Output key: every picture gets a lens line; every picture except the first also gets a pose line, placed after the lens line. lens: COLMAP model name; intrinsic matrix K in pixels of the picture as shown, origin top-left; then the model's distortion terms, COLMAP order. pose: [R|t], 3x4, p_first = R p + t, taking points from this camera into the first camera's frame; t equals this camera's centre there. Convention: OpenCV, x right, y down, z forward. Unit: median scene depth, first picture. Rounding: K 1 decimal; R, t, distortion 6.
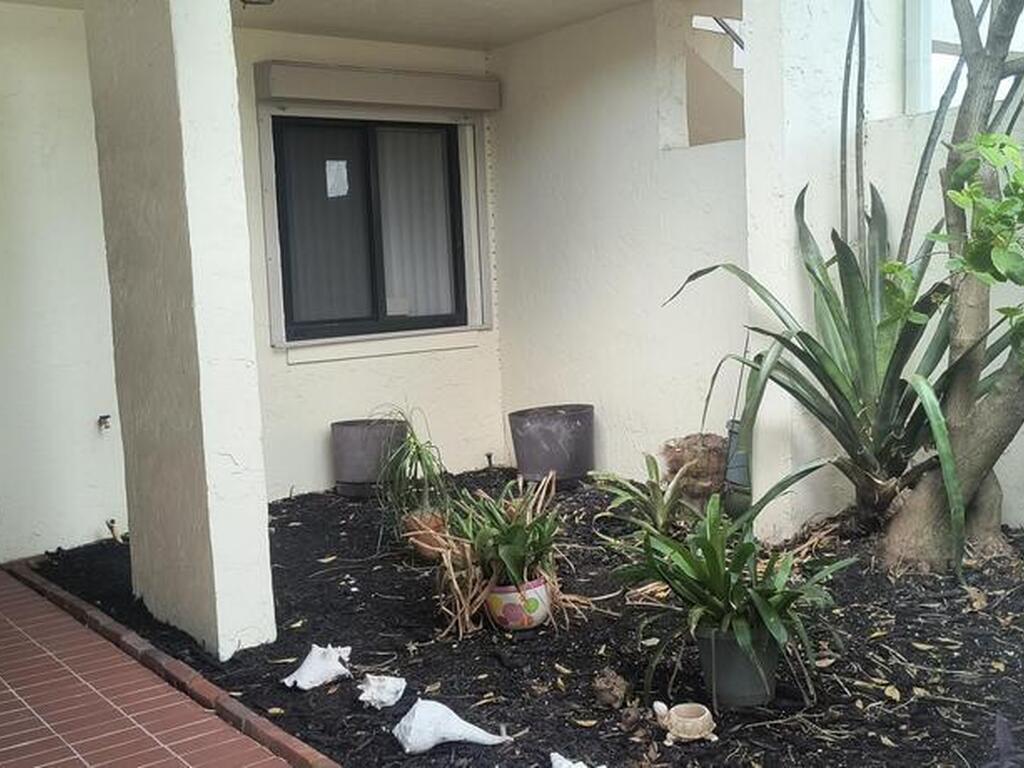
lens RADIAL K [[1184.9, 0, 512.0], [0, 1184.9, 384.0], [0, 0, 1]] dist [0.032486, -0.017422]
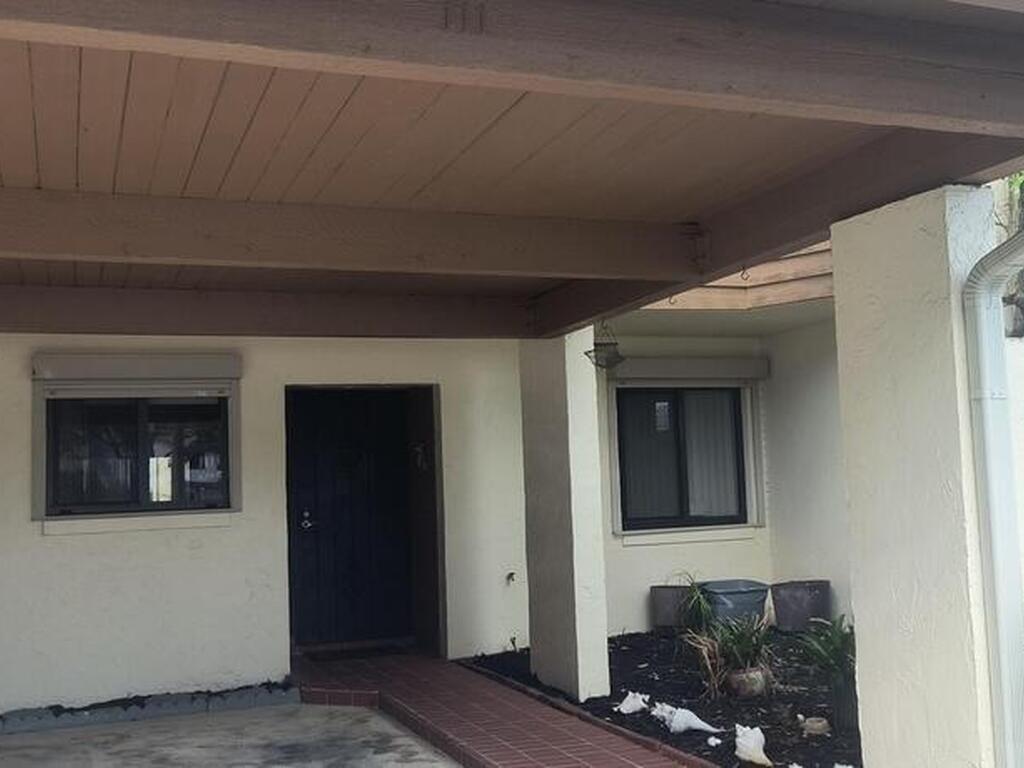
lens RADIAL K [[1184.9, 0, 512.0], [0, 1184.9, 384.0], [0, 0, 1]] dist [0.032486, -0.017422]
pose [[0.958095, -0.010822, -0.286246, 0.174797], [-0.037906, 0.985708, -0.164143, 0.052070], [0.283931, 0.168115, 0.943992, -0.798016]]
